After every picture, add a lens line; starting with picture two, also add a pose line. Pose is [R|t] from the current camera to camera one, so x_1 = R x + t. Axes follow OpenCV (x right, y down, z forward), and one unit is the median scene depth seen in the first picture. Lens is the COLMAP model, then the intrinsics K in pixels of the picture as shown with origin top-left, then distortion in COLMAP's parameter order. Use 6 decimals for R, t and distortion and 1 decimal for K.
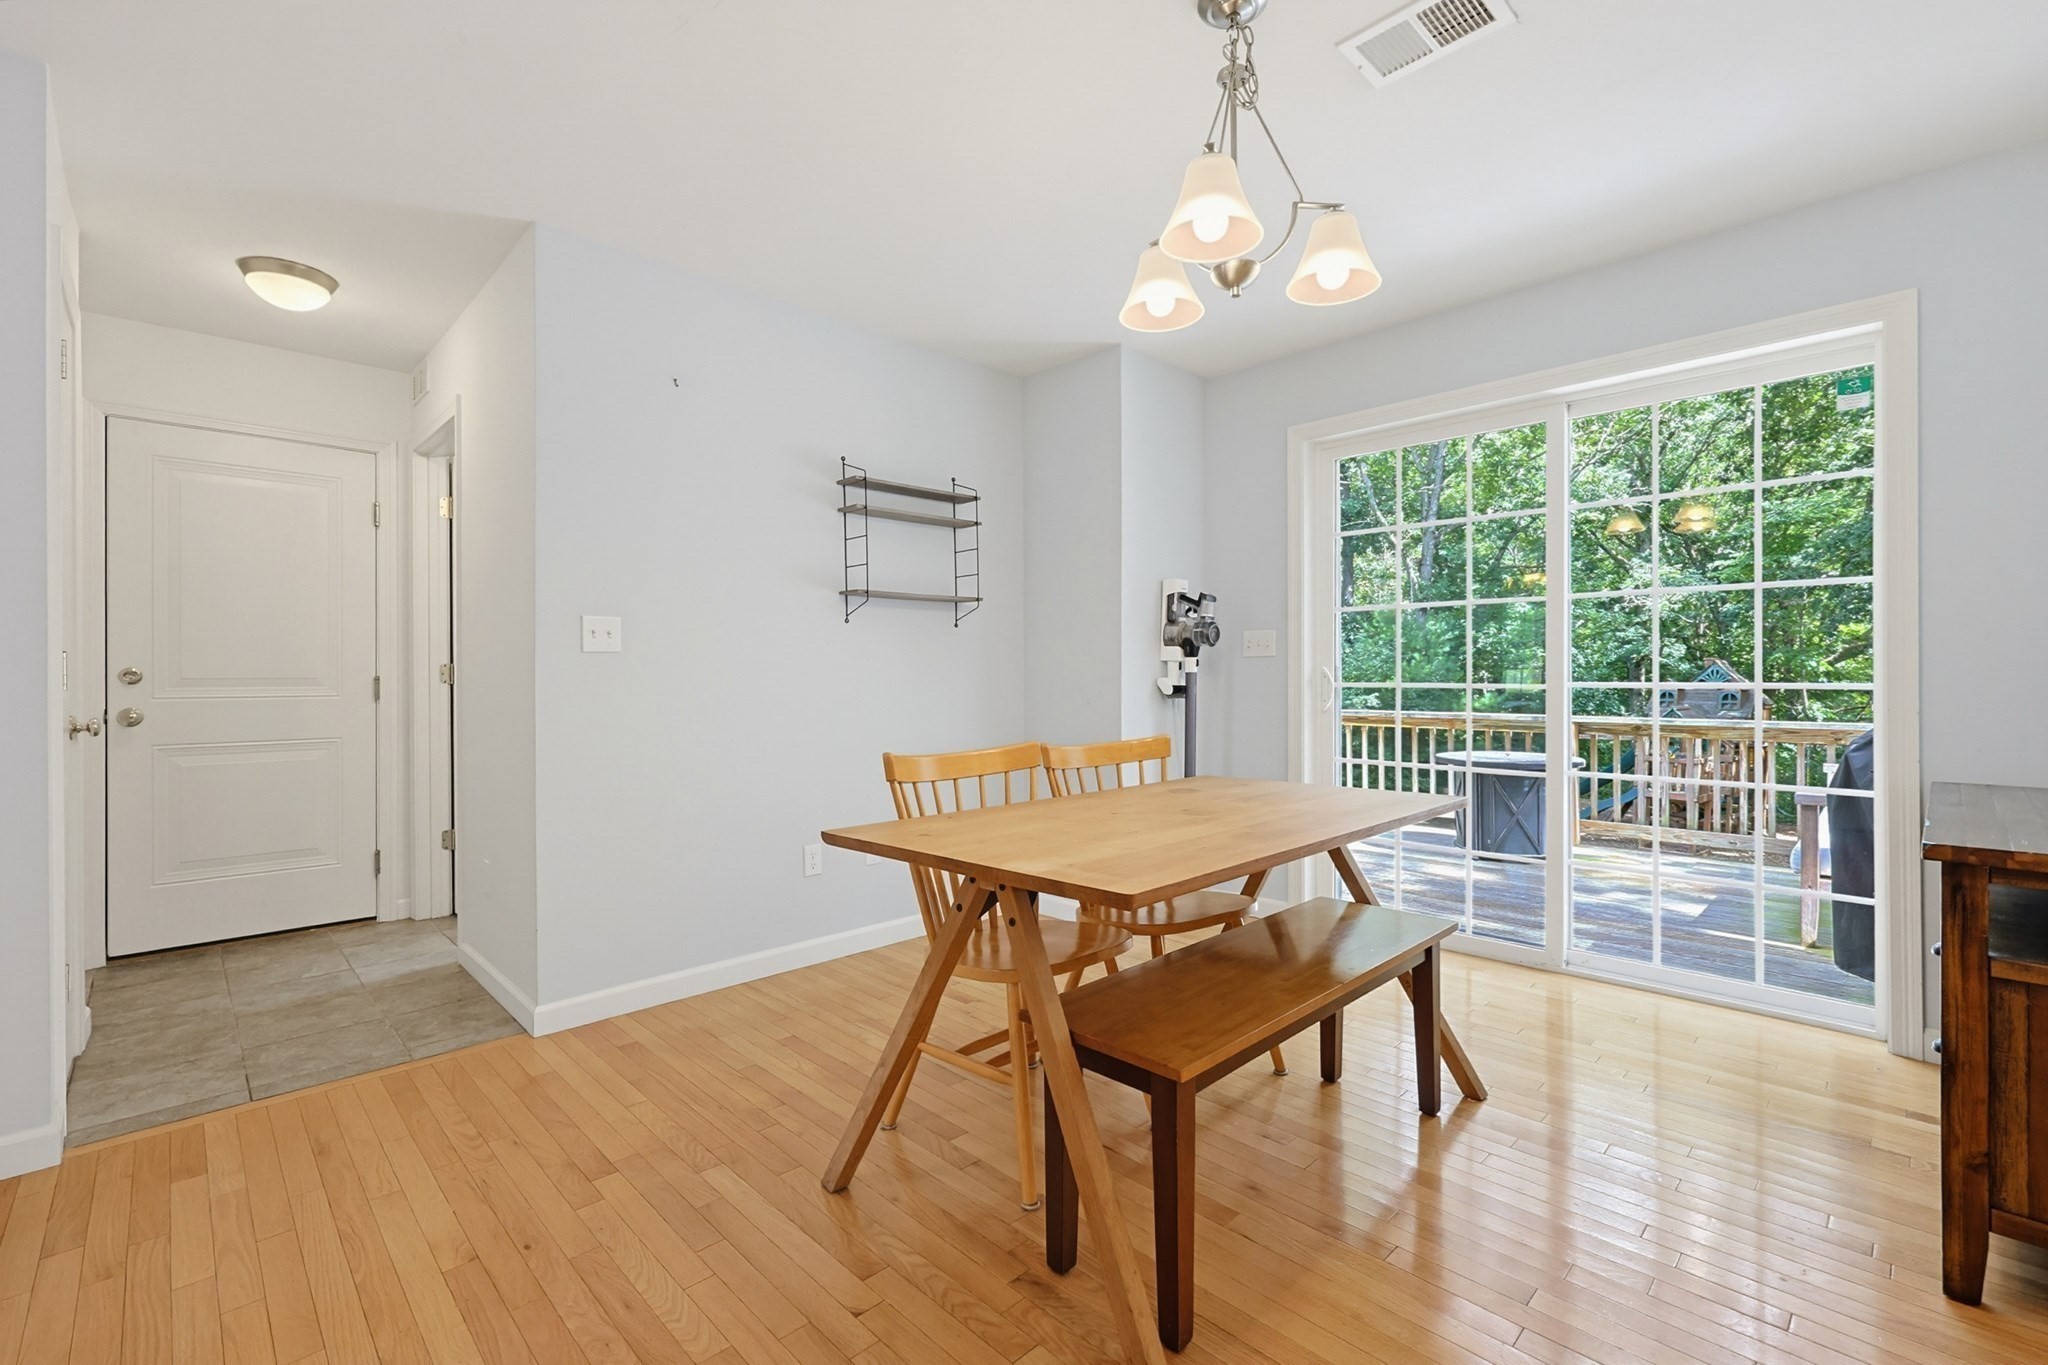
lens RADIAL K [[865.9, 0, 1024.0], [0, 865.9, 682.5], [0, 0, 1]] dist [0.001581, 0.000045]
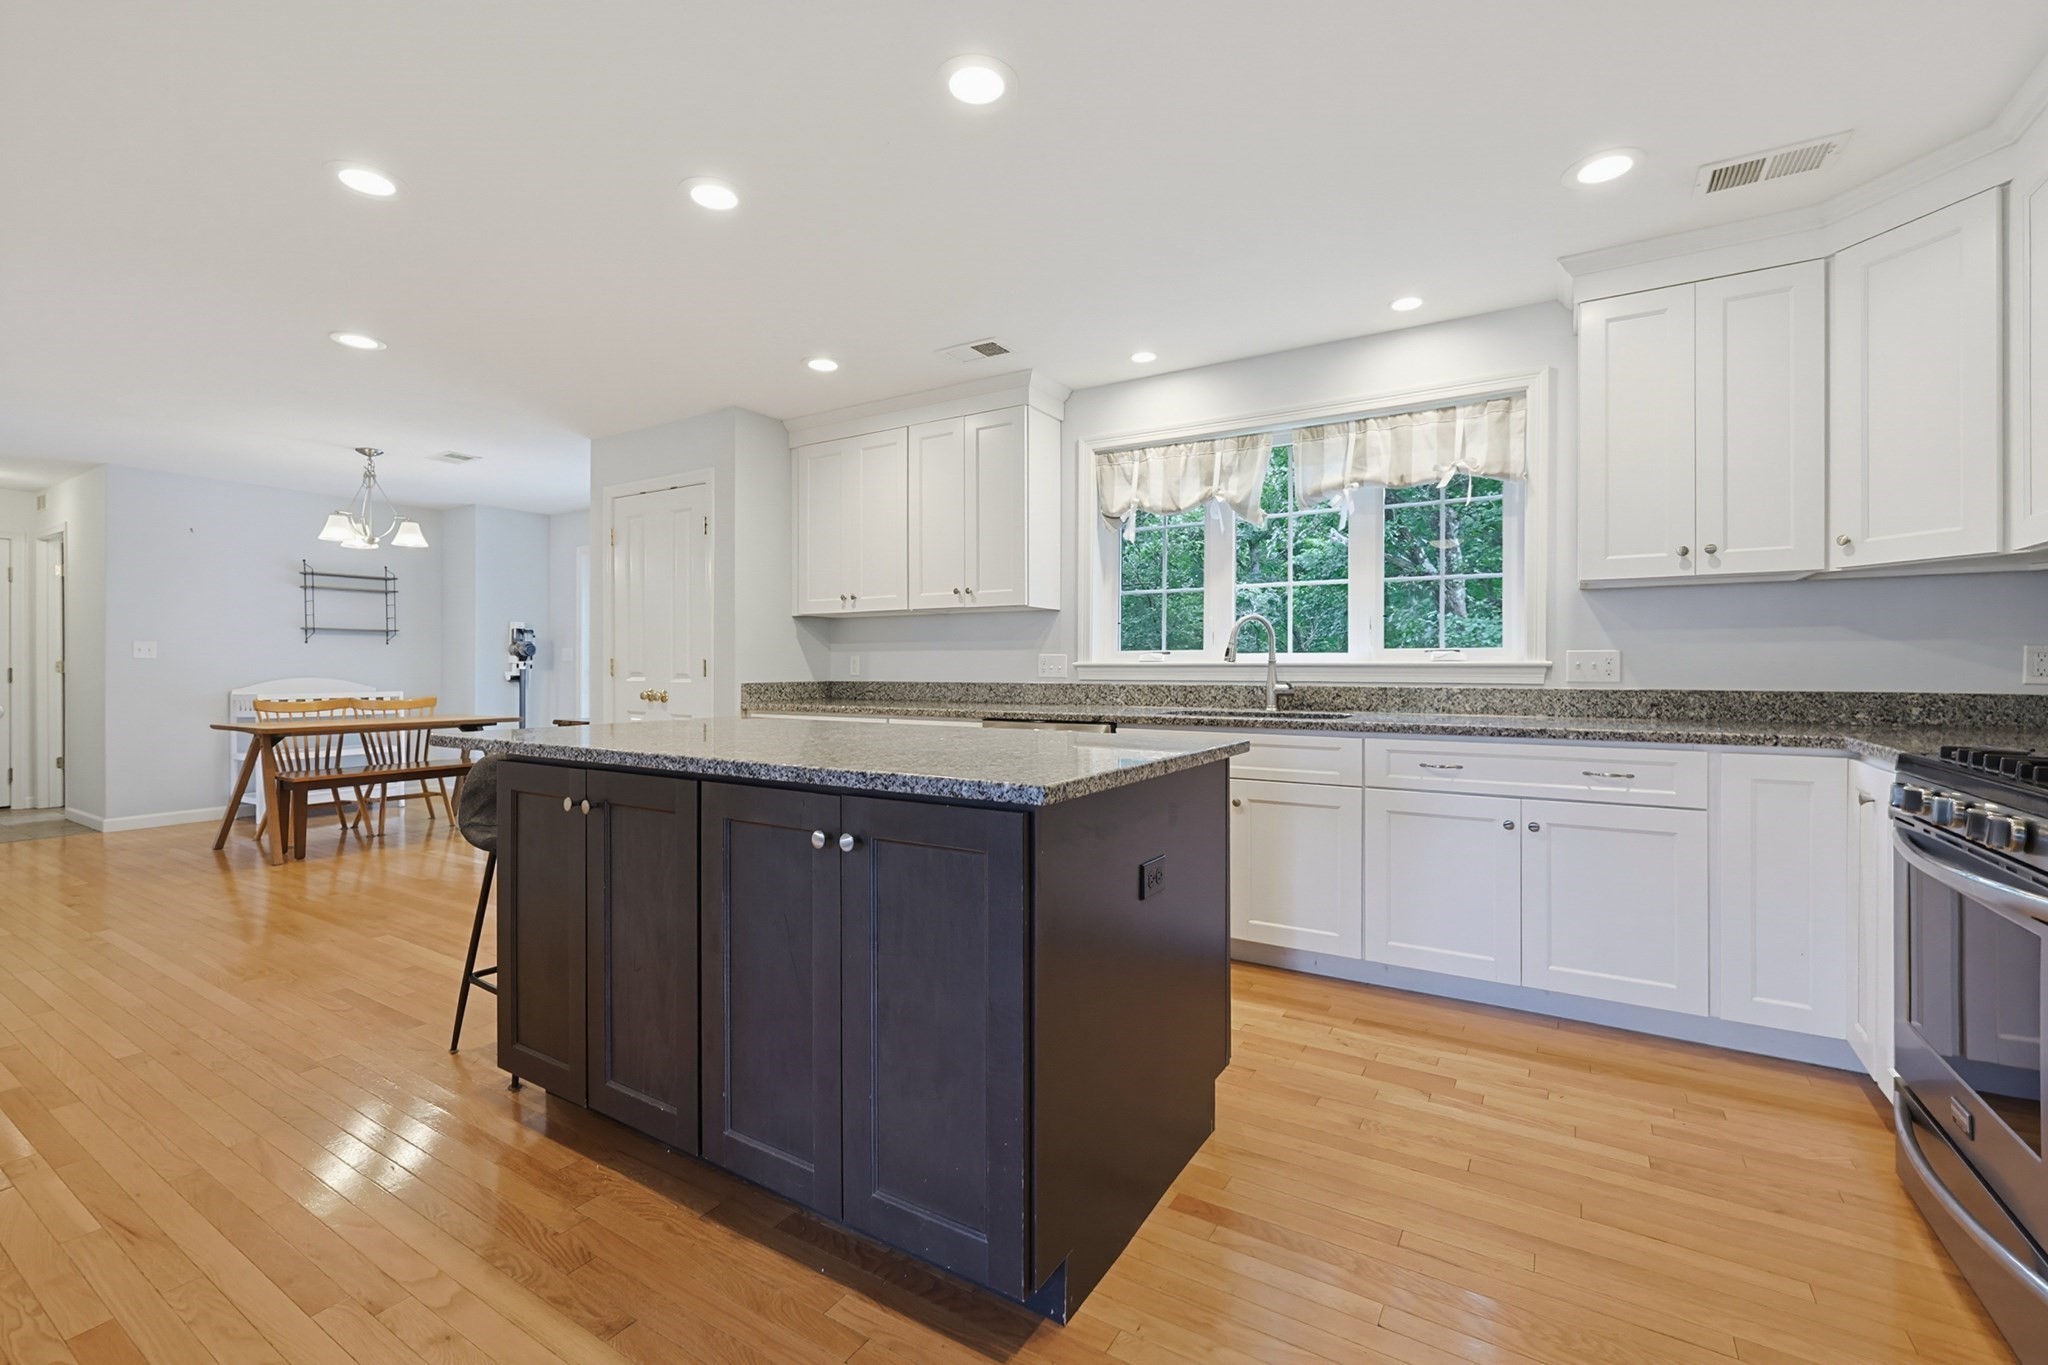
lens RADIAL K [[864.7, 0, 1034.3], [0, 864.7, 678.1], [0, 0, 1]] dist [-0.001476, -0.000542]
pose [[0.969974, 0.004626, 0.243167, 0.854409], [-0.005701, 0.999977, 0.003716, -0.005399], [-0.243144, -0.004991, 0.969977, -1.217834]]
